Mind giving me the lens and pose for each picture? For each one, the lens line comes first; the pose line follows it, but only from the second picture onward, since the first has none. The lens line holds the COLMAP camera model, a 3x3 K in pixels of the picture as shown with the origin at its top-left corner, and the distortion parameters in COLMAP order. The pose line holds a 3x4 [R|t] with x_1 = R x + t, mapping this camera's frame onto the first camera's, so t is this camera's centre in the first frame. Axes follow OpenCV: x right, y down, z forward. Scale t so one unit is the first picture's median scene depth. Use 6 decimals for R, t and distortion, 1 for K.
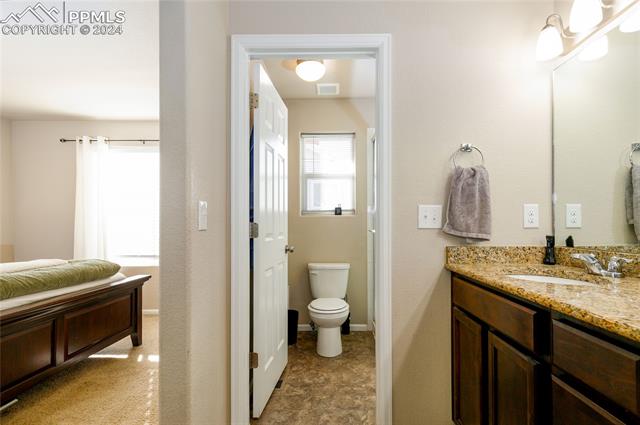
lens RADIAL K [[291.3, 0, 315.4], [0, 291.3, 223.6], [0, 0, 1]] dist [0.005875, -0.000538]
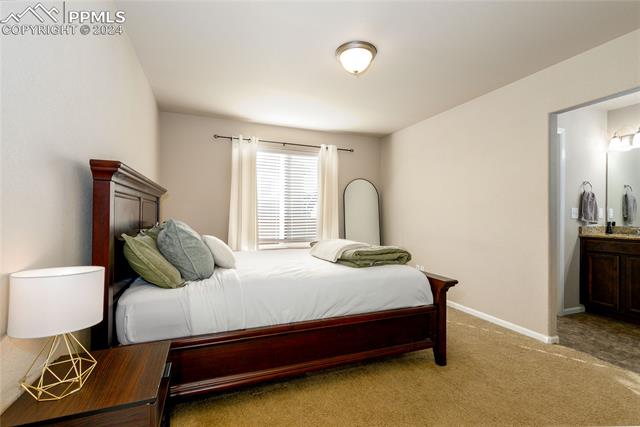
lens RADIAL K [[291.3, 0, 318.4], [0, 291.3, 214.8], [0, 0, 1]] dist [0.005875, -0.000538]
pose [[0.928633, 0.011052, 0.370834, -1.365089], [-0.009038, 0.999933, -0.007170, 0.014568], [-0.370888, 0.003306, 0.928672, -0.207724]]
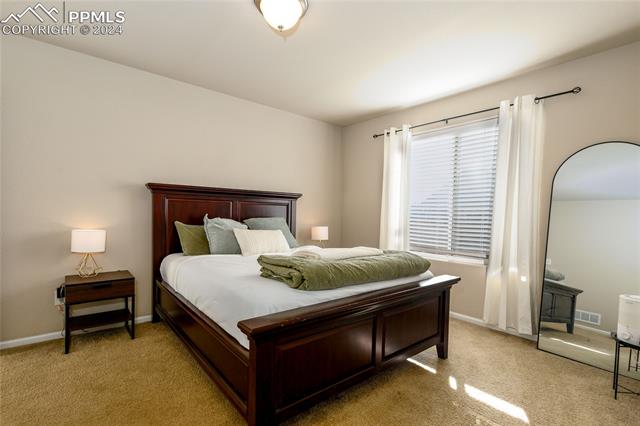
lens RADIAL K [[291.3, 0, 320.7], [0, 291.3, 213.6], [0, 0, 1]] dist [0.005875, -0.000538]
pose [[0.653288, 0.018861, -0.756874, -0.249930], [-0.021672, 0.999746, 0.006207, 0.002867], [0.756799, 0.012348, 0.653531, 0.210796]]
